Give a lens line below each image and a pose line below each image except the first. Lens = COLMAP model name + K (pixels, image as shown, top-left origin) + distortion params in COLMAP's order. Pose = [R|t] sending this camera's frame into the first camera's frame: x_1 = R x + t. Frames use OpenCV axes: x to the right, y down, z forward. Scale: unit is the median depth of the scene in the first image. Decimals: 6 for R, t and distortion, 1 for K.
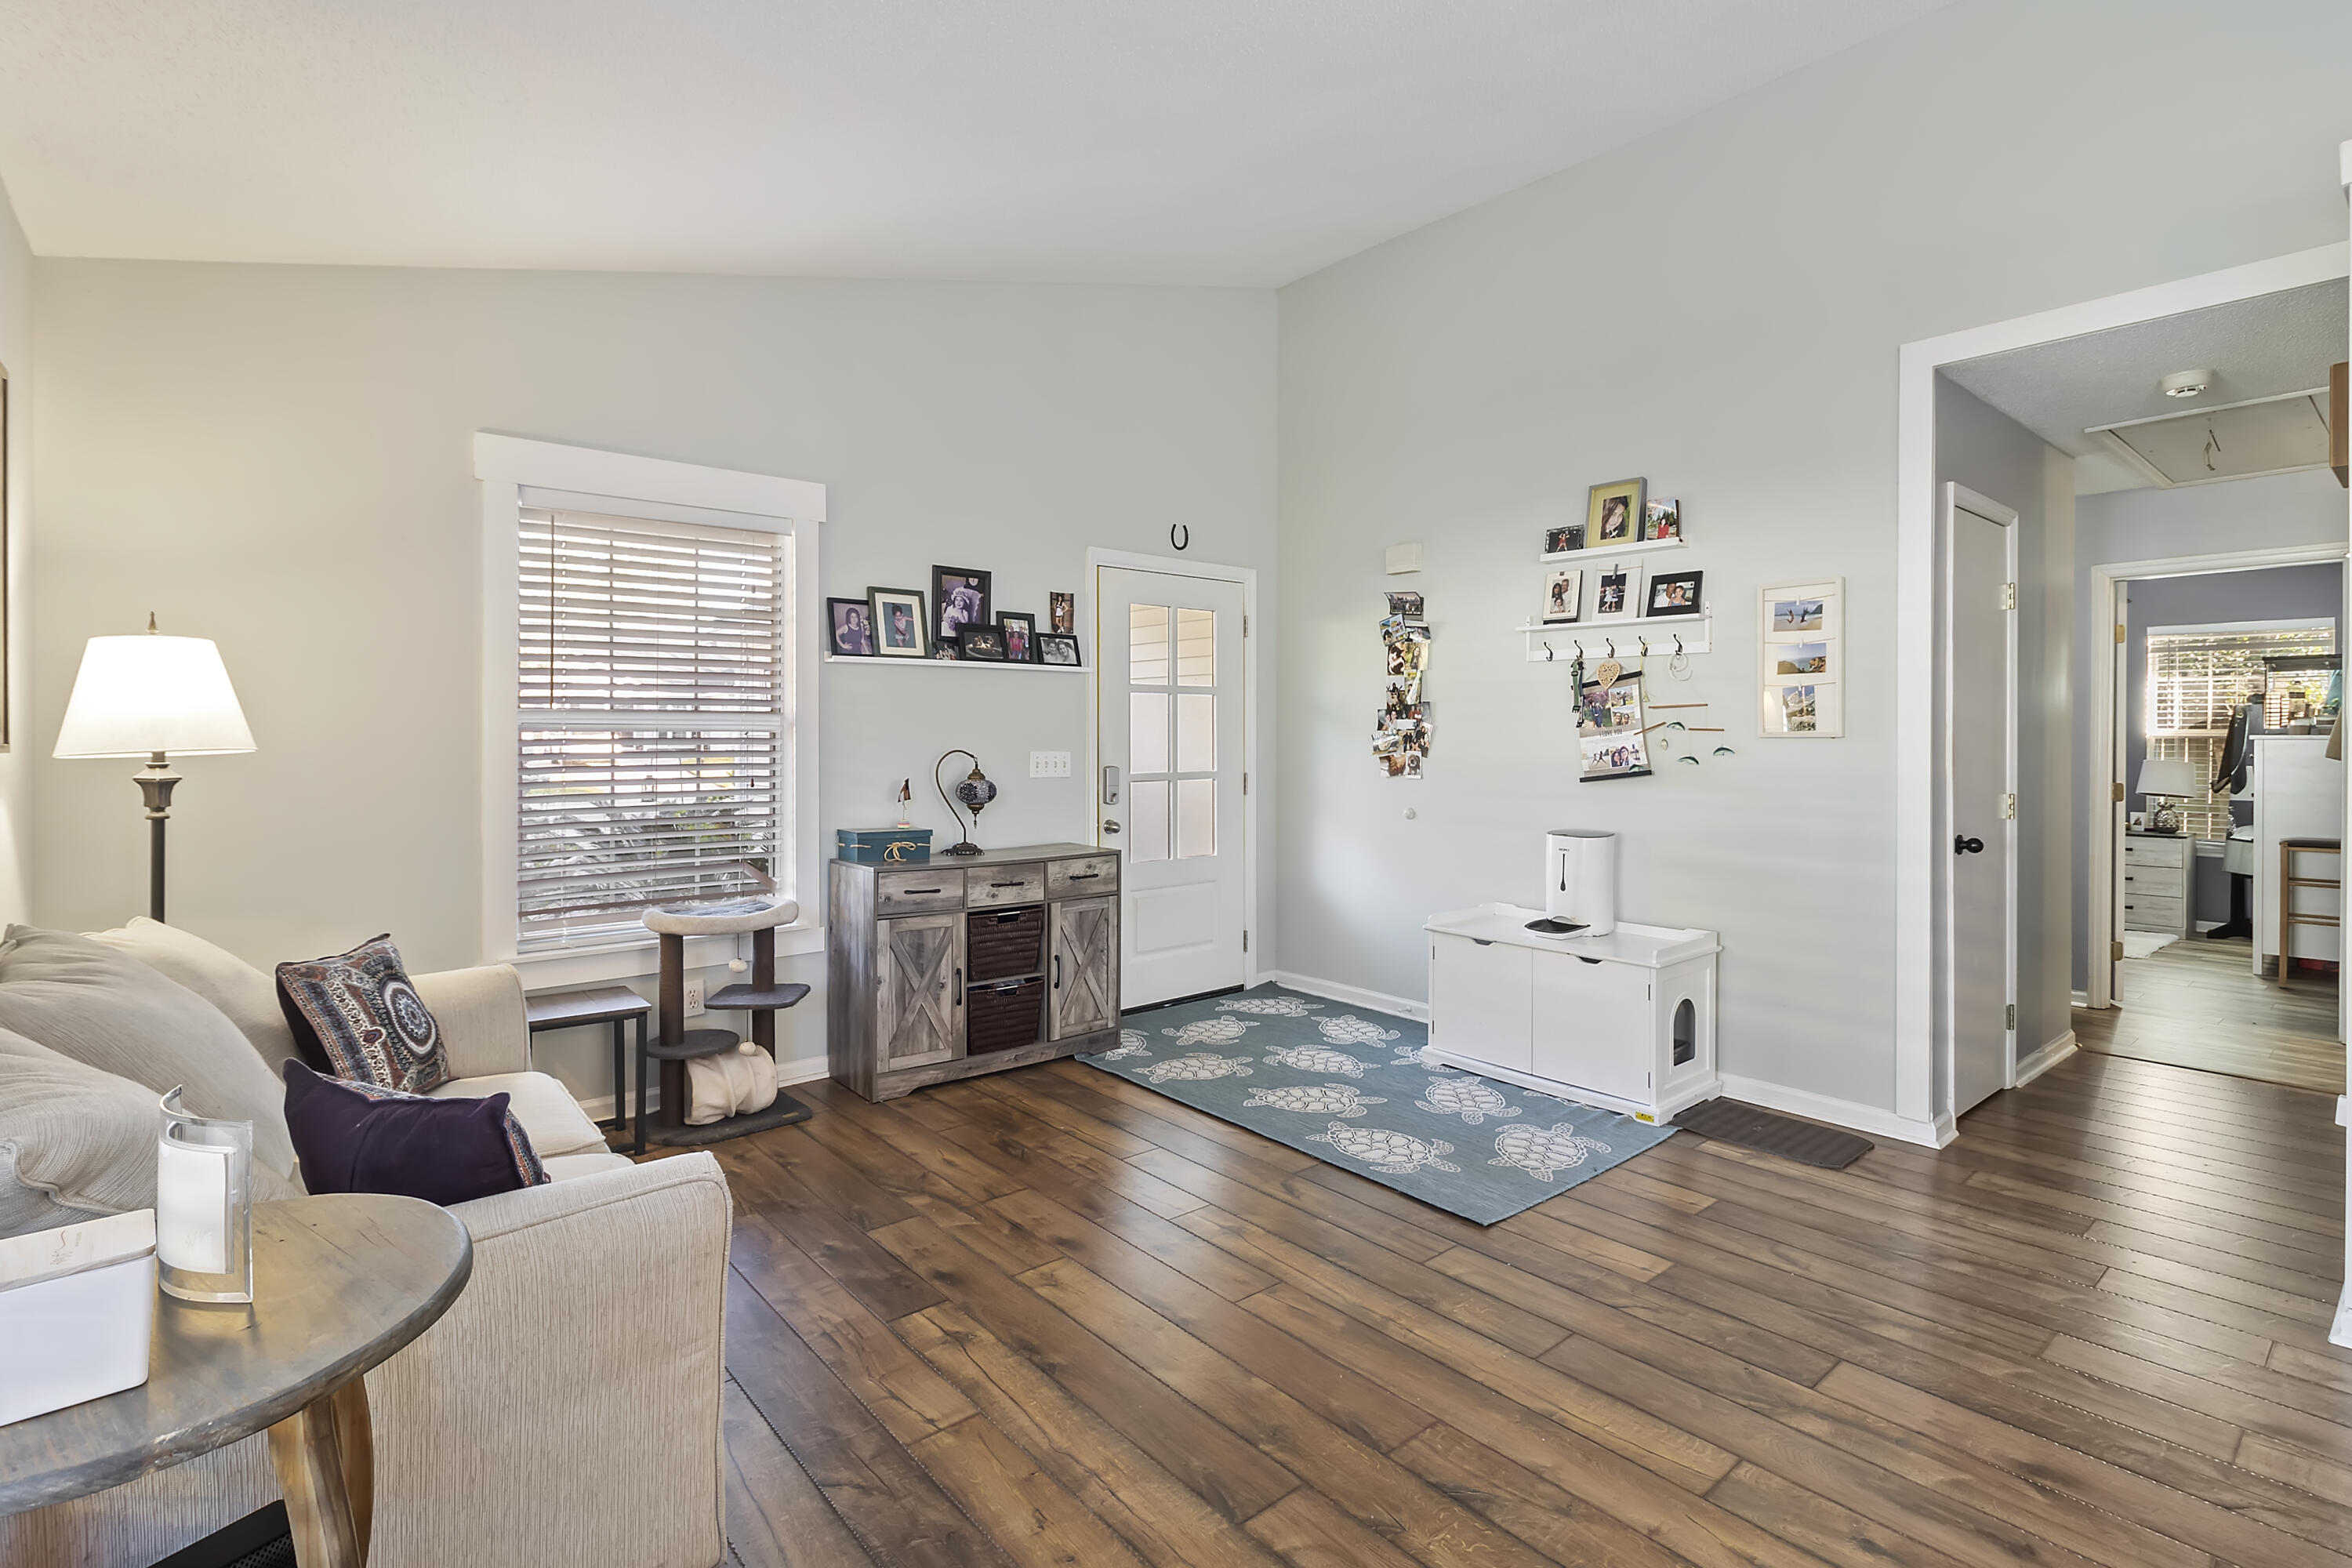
lens RADIAL K [[1104.8, 0, 1170.0], [0, 1104.8, 738.1], [0, 0, 1]] dist [-0.000990, 0.001549]
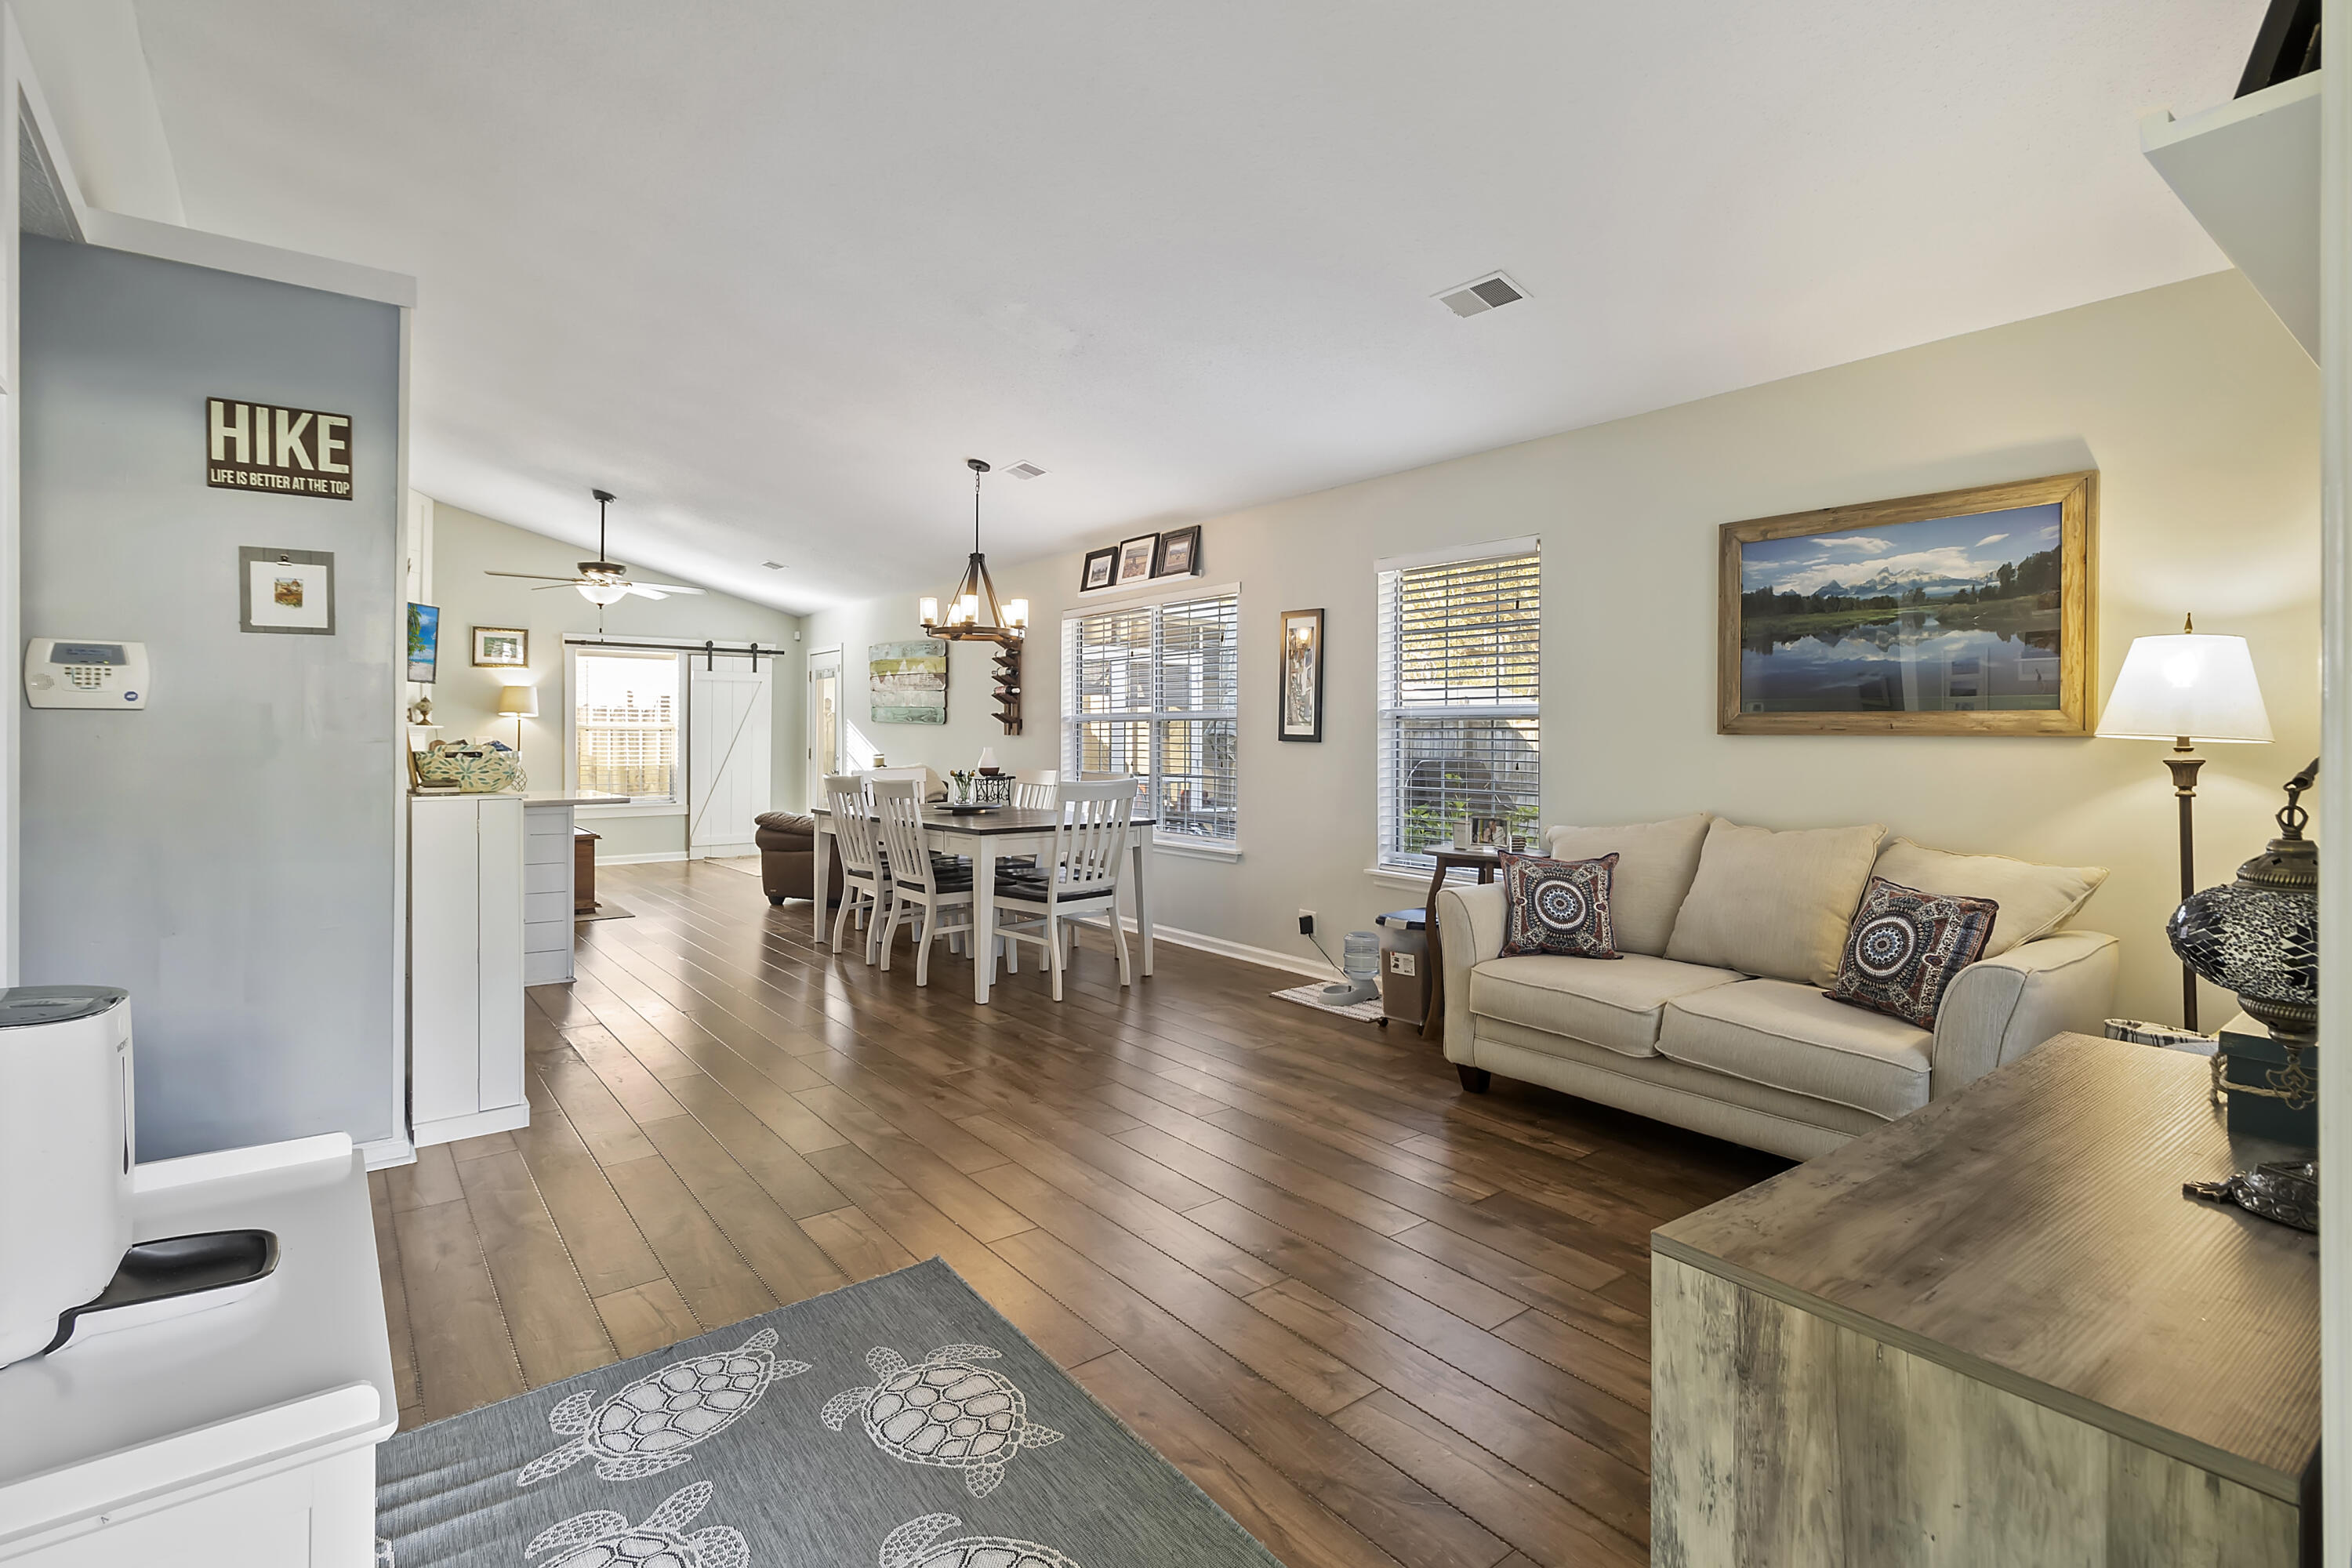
lens RADIAL K [[1104.8, 0, 1171.2], [0, 1104.8, 733.6], [0, 0, 1]] dist [-0.000990, 0.001549]
pose [[-0.998968, -0.006272, 0.044983, 0.039715], [-0.006318, 0.999980, -0.000867, 0.010077], [-0.044977, -0.001150, -0.998987, 1.307279]]
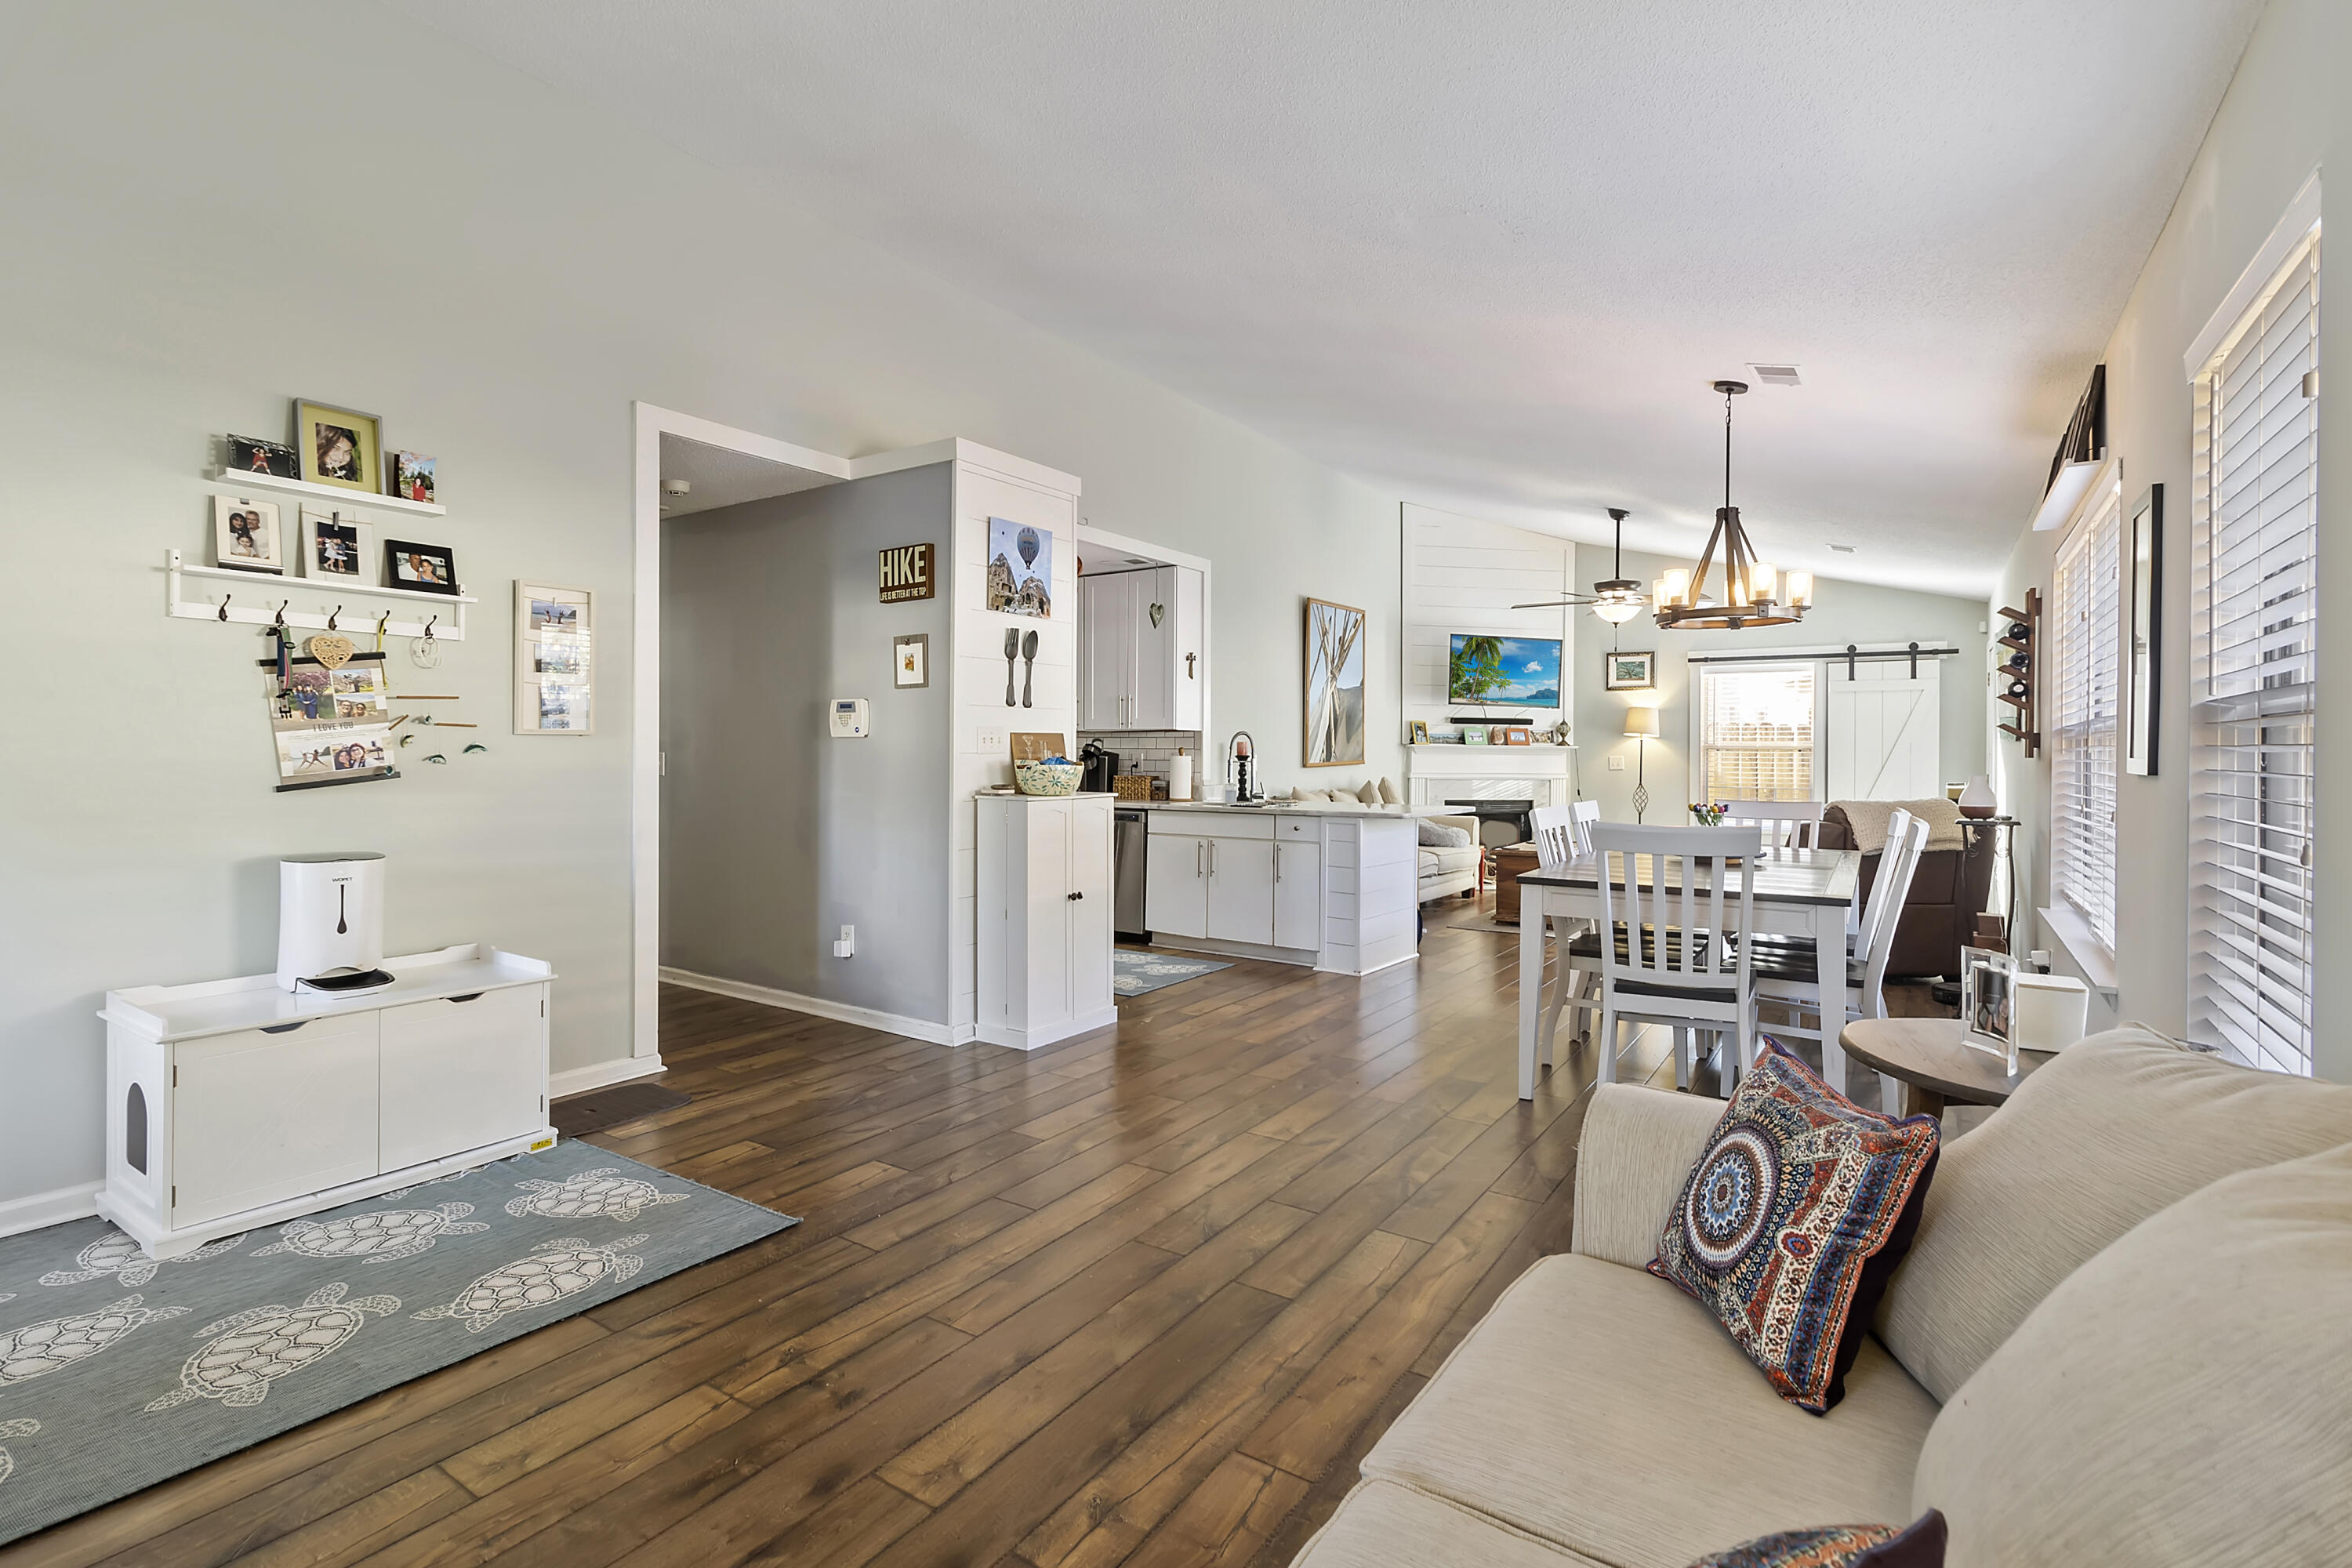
lens RADIAL K [[1104.8, 0, 1173.8], [0, 1104.8, 754.4], [0, 0, 1]] dist [-0.000990, 0.001549]
pose [[-0.270408, -0.010370, 0.962690, -0.530545], [-0.006574, 0.999939, 0.008925, 0.004272], [-0.962723, -0.003916, -0.270459, 0.655657]]
